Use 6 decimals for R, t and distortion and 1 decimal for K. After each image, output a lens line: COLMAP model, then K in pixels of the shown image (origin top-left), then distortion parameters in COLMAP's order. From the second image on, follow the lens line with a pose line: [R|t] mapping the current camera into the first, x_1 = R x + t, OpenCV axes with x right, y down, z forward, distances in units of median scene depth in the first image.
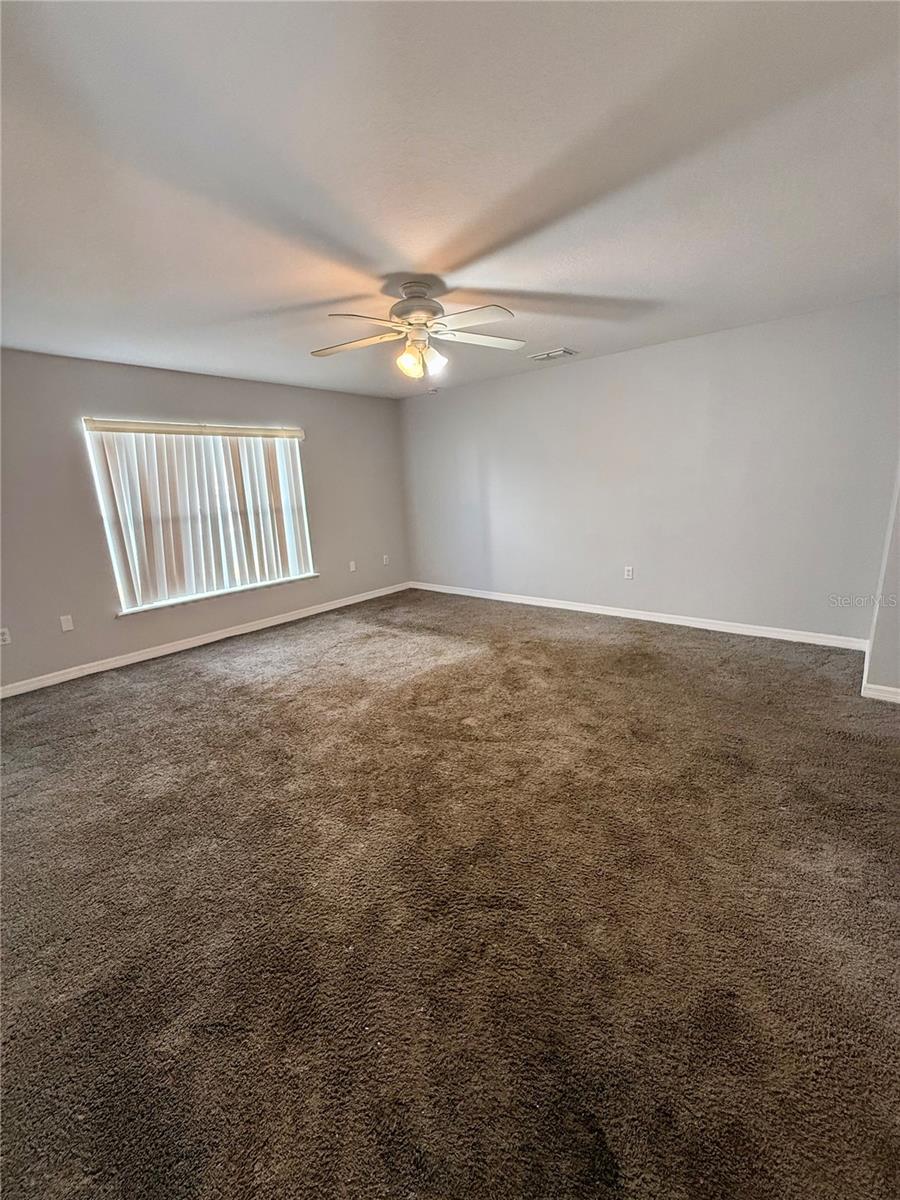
lens RADIAL K [[479.9, 0, 453.9], [0, 479.9, 604.2], [0, 0, 1]] dist [-0.000101, -0.000452]
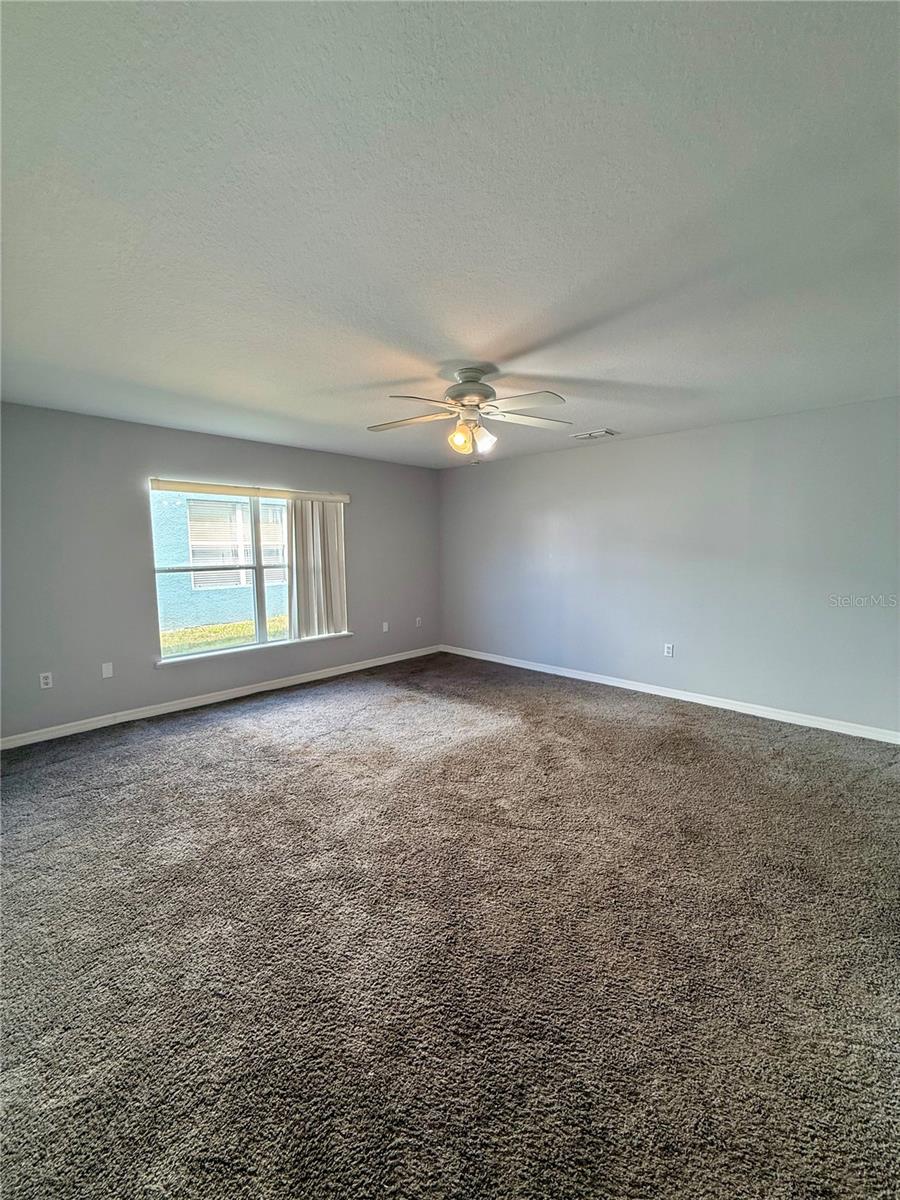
lens RADIAL K [[479.9, 0, 453.9], [0, 479.9, 605.3], [0, 0, 1]] dist [-0.000101, -0.000452]
pose [[0.997060, 0.050397, -0.057722, -0.034523], [-0.057183, 0.990798, -0.122679, -0.024303], [0.051008, 0.125619, 0.990766, 0.016114]]
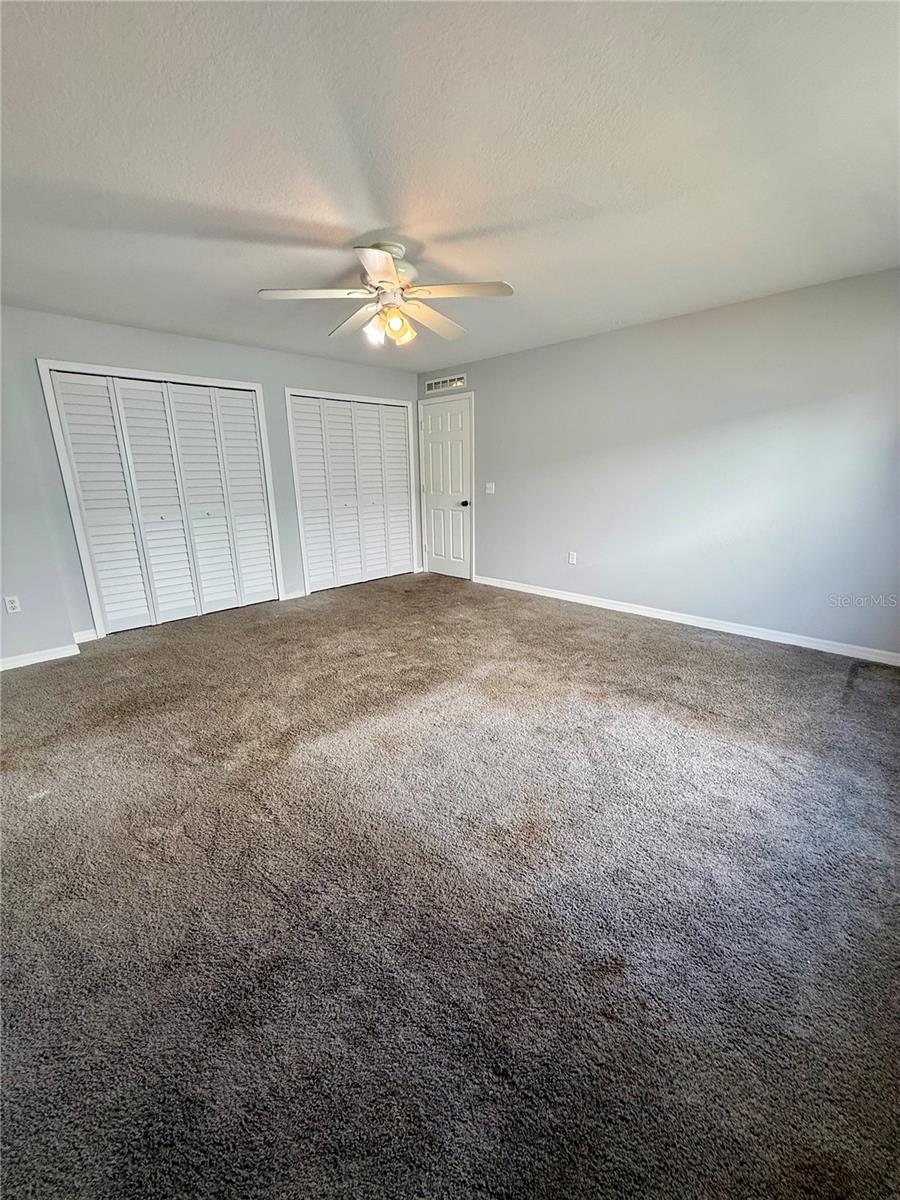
lens RADIAL K [[479.9, 0, 450.4], [0, 479.9, 599.9], [0, 0, 1]] dist [-0.000101, -0.000452]
pose [[-0.994566, 0.036843, 0.097366, -0.310268], [0.079712, 0.871092, 0.484608, -0.585632], [-0.066961, 0.489736, -0.869296, 2.488914]]
